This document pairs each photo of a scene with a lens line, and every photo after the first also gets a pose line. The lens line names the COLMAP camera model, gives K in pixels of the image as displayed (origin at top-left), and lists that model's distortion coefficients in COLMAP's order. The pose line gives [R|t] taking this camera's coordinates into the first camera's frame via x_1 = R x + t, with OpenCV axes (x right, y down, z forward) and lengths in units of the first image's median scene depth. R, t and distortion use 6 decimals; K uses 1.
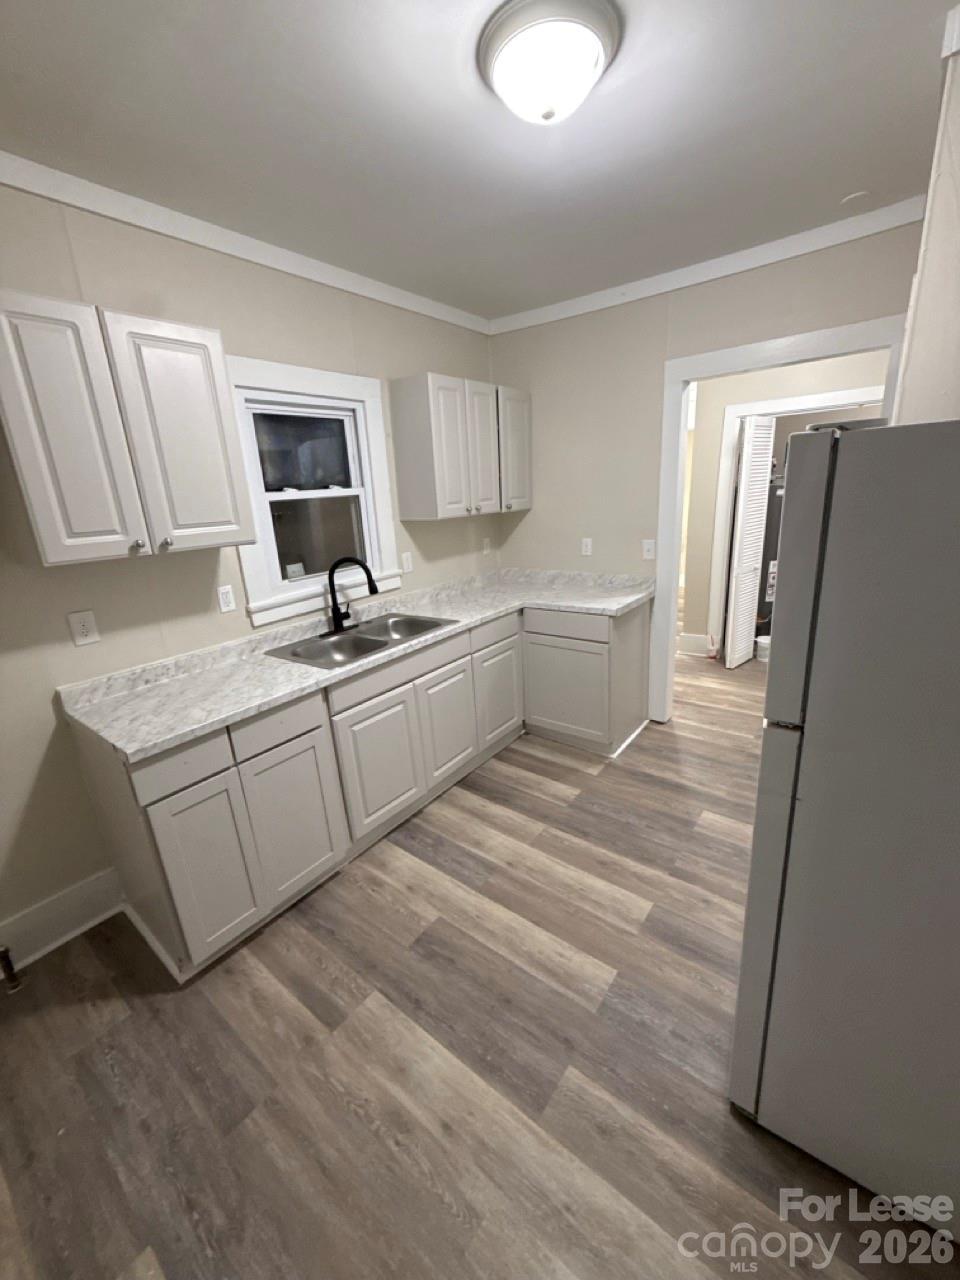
lens RADIAL K [[510.1, 0, 476.8], [0, 510.1, 636.5], [0, 0, 1]] dist [-0.001349, -0.000221]
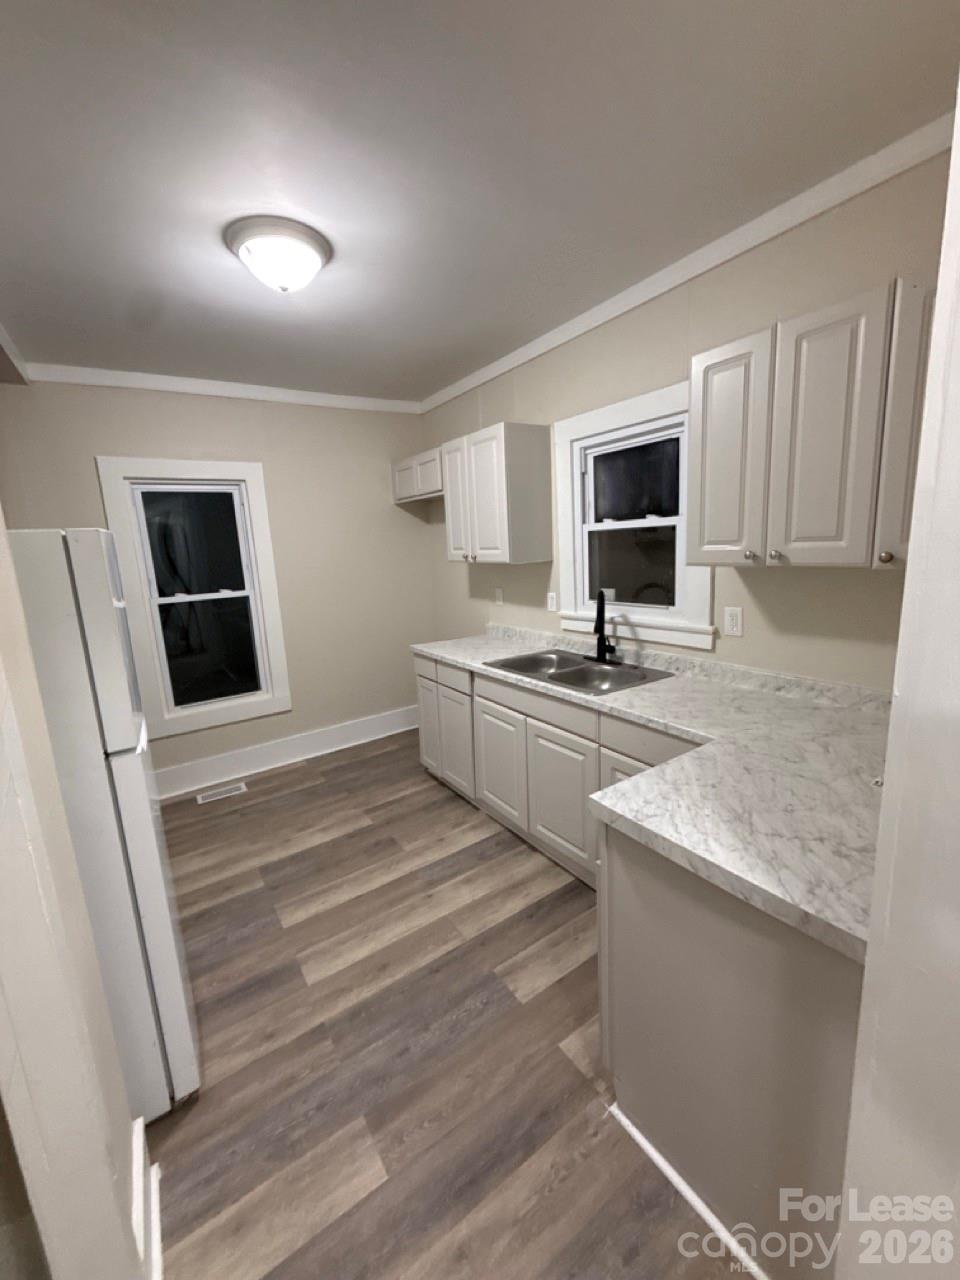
lens RADIAL K [[510.1, 0, 481.2], [0, 510.1, 644.0], [0, 0, 1]] dist [-0.001349, -0.000221]
pose [[-0.308525, 0.255981, -0.916126, 0.811748], [-0.203878, 0.922932, 0.326543, -0.365229], [0.929110, 0.287525, -0.232559, 1.143941]]
